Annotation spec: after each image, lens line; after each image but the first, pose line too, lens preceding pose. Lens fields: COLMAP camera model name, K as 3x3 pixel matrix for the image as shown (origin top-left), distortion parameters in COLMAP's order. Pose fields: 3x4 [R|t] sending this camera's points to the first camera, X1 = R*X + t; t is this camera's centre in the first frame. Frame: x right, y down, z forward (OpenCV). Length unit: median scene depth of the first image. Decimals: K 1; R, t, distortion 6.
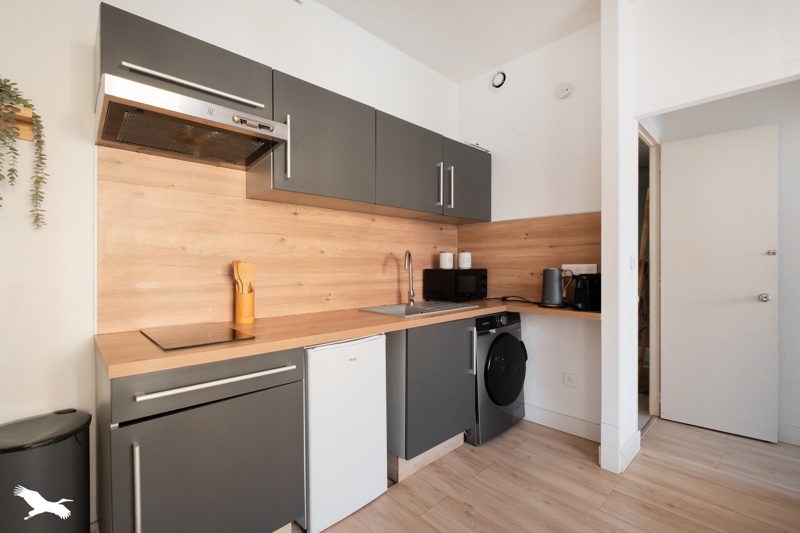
lens RADIAL K [[358.0, 0, 398.3], [0, 358.0, 266.1], [0, 0, 1]] dist [-0.001829, -0.000488]
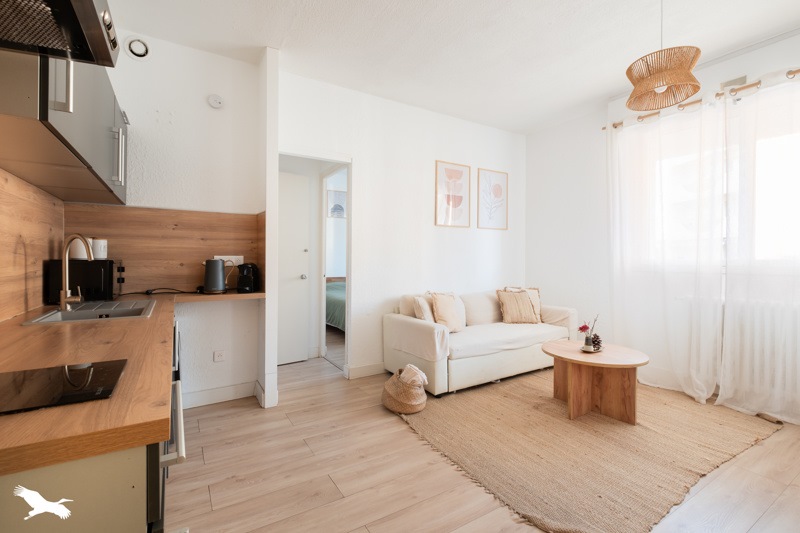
lens RADIAL K [[358.0, 0, 398.3], [0, 358.0, 266.1], [0, 0, 1]] dist [-0.001829, -0.000488]
pose [[0.199752, -0.016523, 0.979707, -0.521433], [-0.002789, 0.999844, 0.017431, 0.006805], [-0.979842, -0.006214, 0.199675, 0.204316]]
